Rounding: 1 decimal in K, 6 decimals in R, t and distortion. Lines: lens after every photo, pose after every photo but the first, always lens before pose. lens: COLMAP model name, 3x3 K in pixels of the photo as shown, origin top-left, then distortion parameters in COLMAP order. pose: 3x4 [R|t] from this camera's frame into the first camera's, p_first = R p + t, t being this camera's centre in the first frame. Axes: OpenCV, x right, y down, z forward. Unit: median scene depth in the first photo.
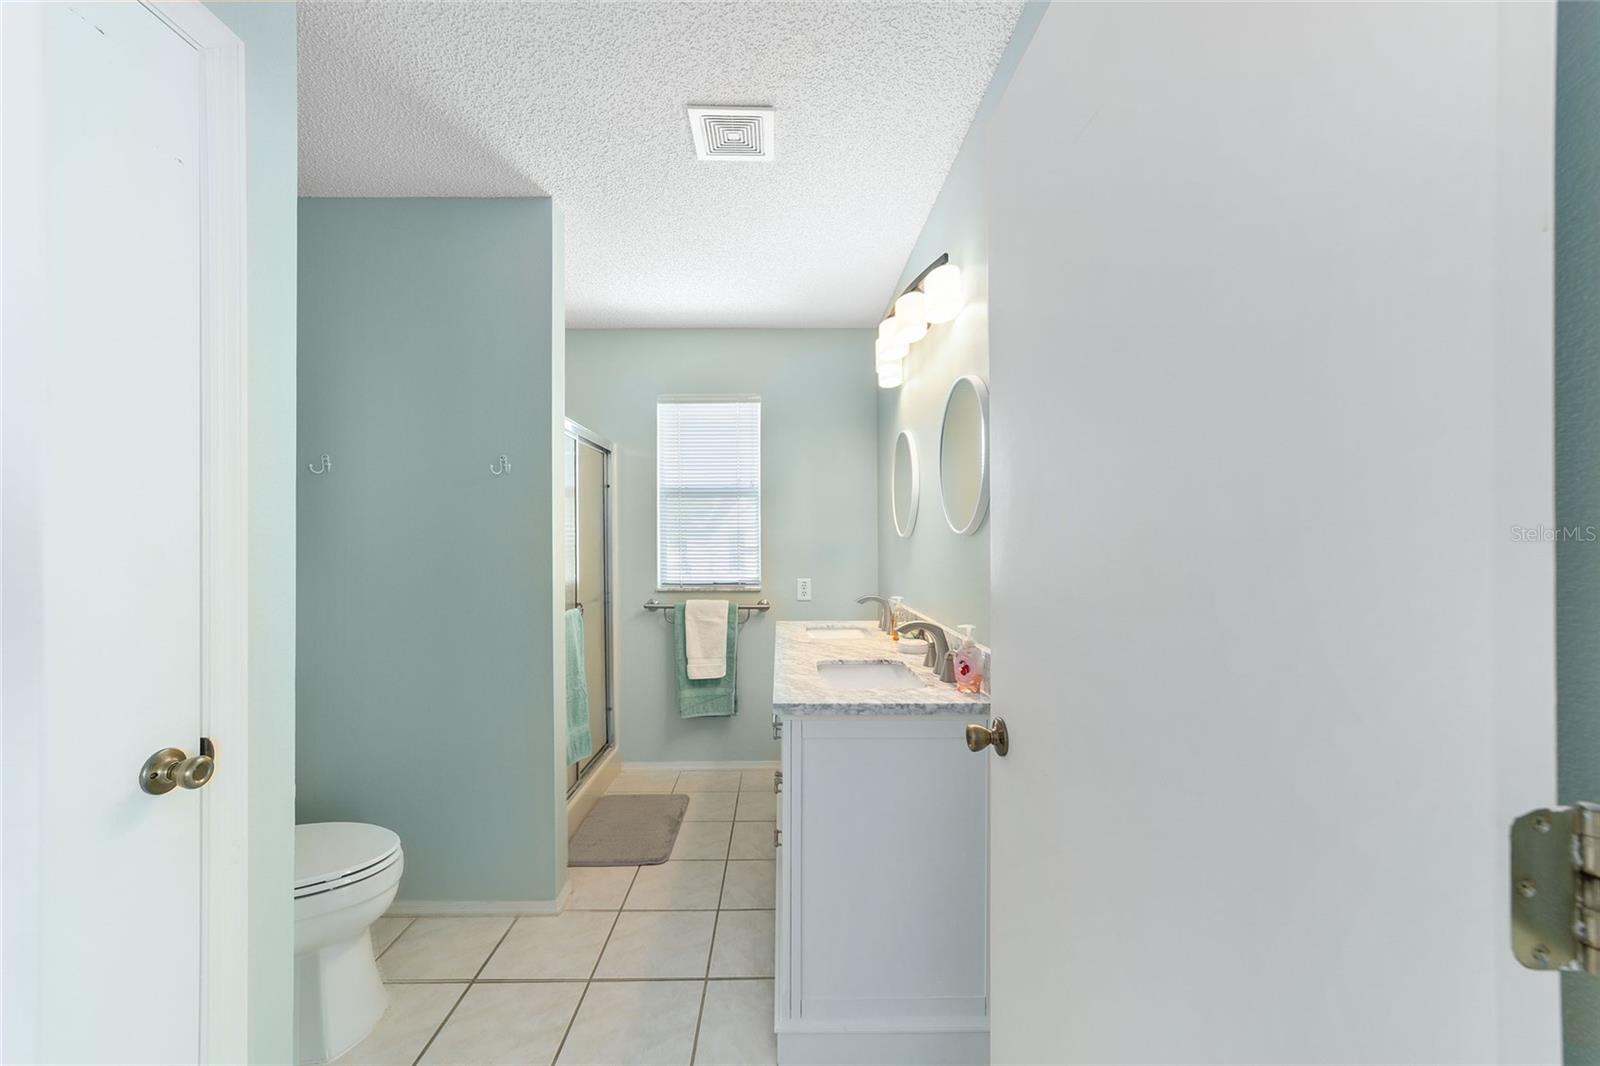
lens RADIAL K [[614.0, 0, 796.1], [0, 614.0, 534.0], [0, 0, 1]] dist [-0.017412, 0.006568]
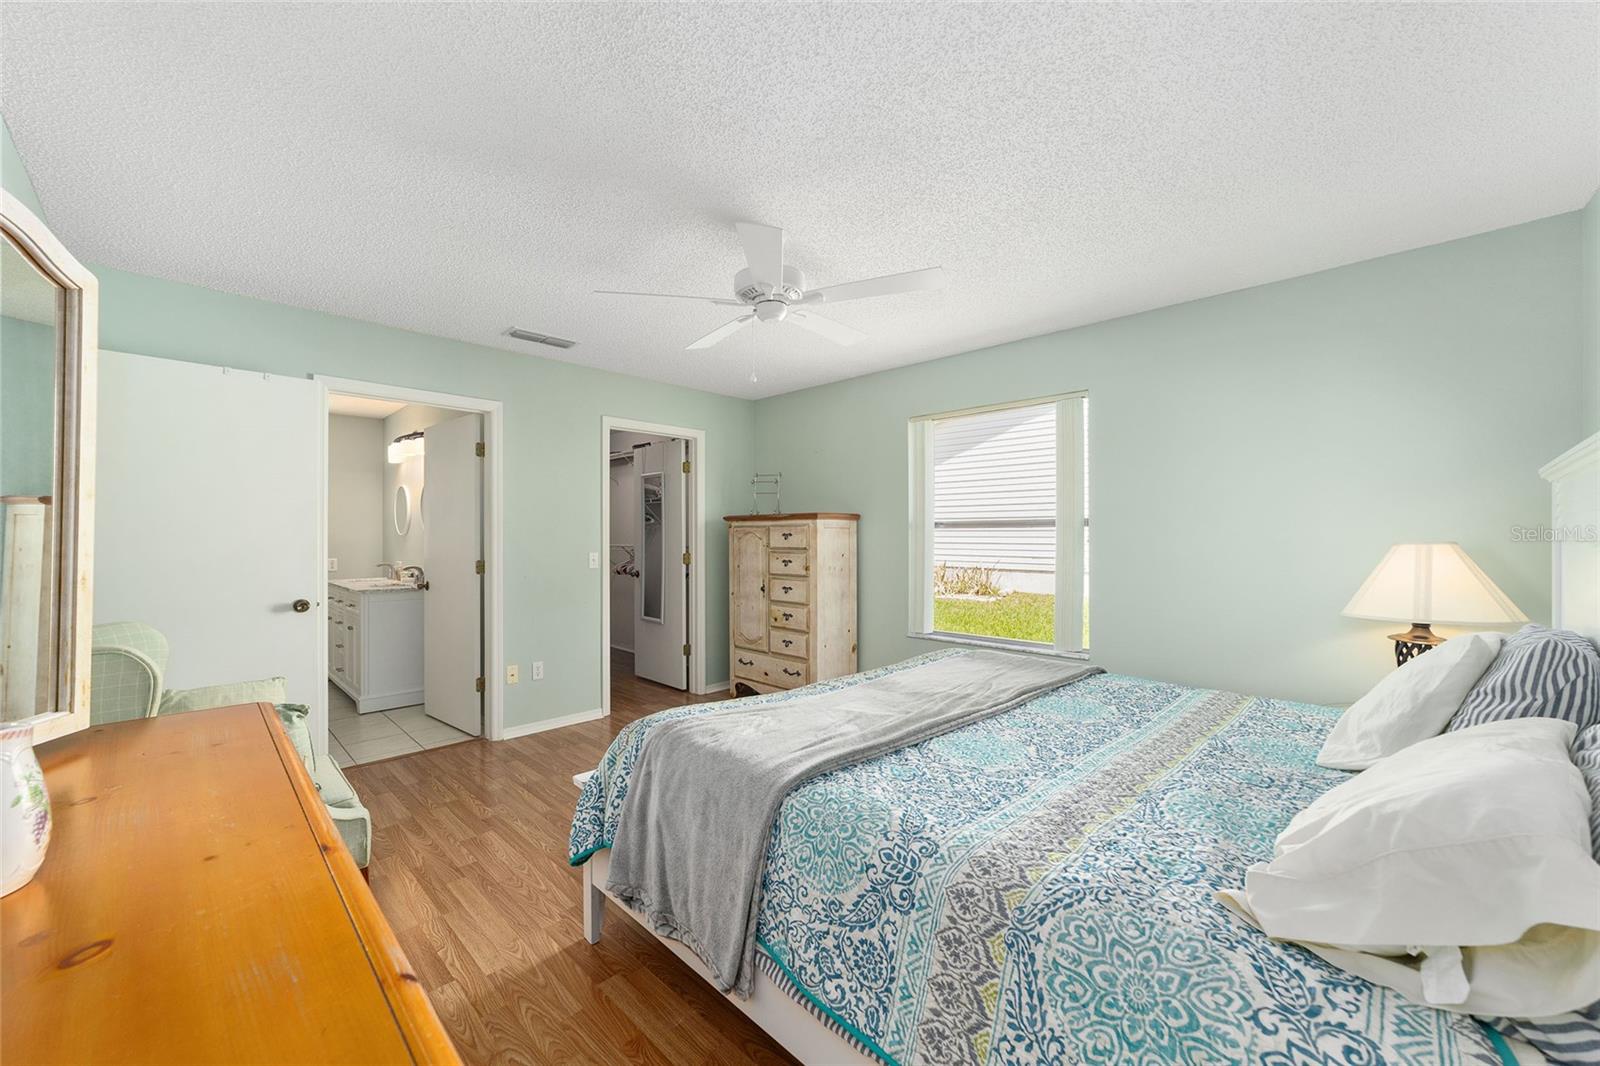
lens RADIAL K [[614.0, 0, 804.5], [0, 614.0, 533.2], [0, 0, 1]] dist [-0.017412, 0.006568]
pose [[0.723302, 0.008789, 0.690476, -0.228494], [-0.005995, 0.999961, -0.006449, -0.018217], [-0.690506, 0.000526, 0.723326, -1.236018]]
